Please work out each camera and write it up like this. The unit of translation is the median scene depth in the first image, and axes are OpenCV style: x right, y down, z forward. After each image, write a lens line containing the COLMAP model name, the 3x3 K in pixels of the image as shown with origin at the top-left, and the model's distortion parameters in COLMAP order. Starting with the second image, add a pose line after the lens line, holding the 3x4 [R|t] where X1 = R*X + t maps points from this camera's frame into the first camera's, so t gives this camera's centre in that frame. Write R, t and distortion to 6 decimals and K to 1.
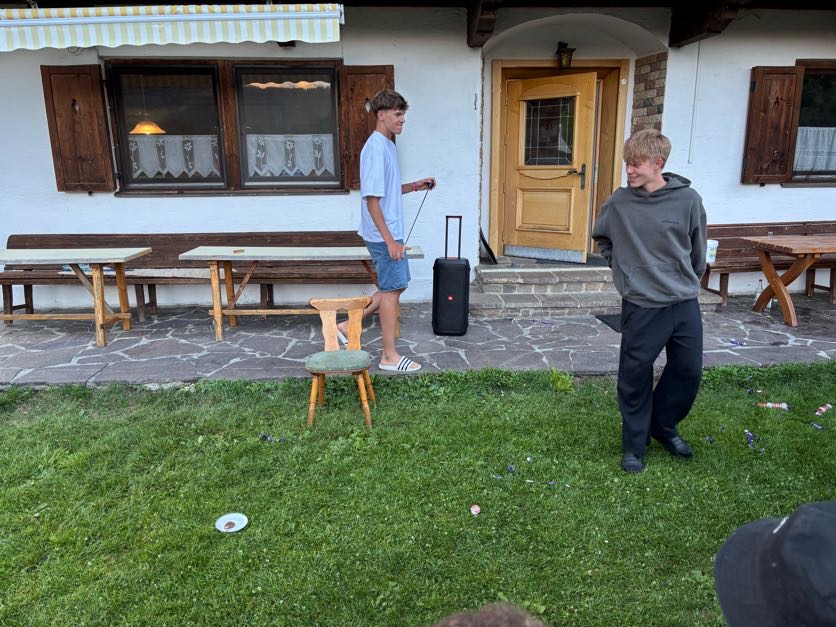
lens RADIAL K [[638.5, 0, 417.6], [0, 638.5, 316.2], [0, 0, 1]] dist [0.017046, -0.036489]
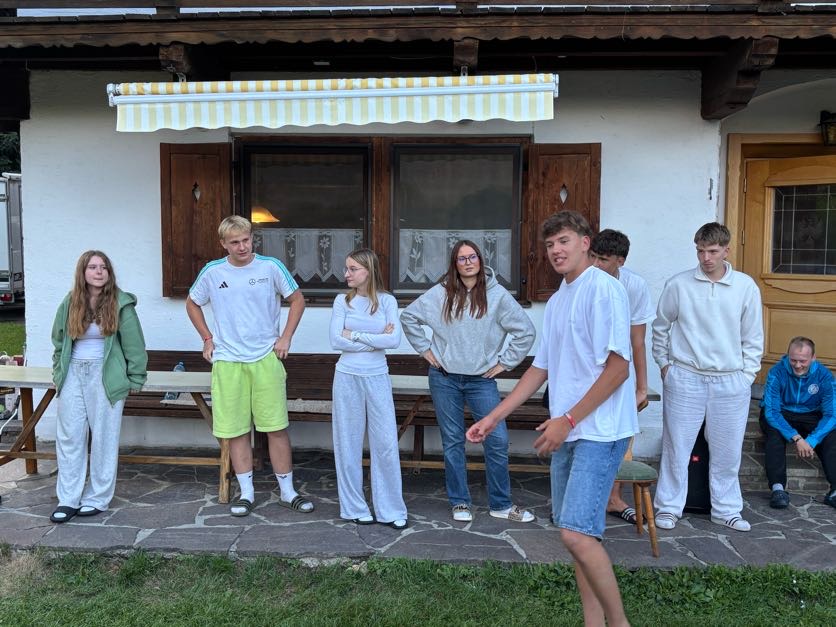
lens RADIAL K [[916.1, 0, 418.3], [0, 916.1, 310.2], [0, 0, 1]] dist [0.031989, 0.000000]
pose [[0.990786, 0.024085, -0.133276, -0.130279], [-0.046598, 0.984603, -0.168482, -0.004507], [0.127166, 0.173140, 0.976653, -0.074178]]
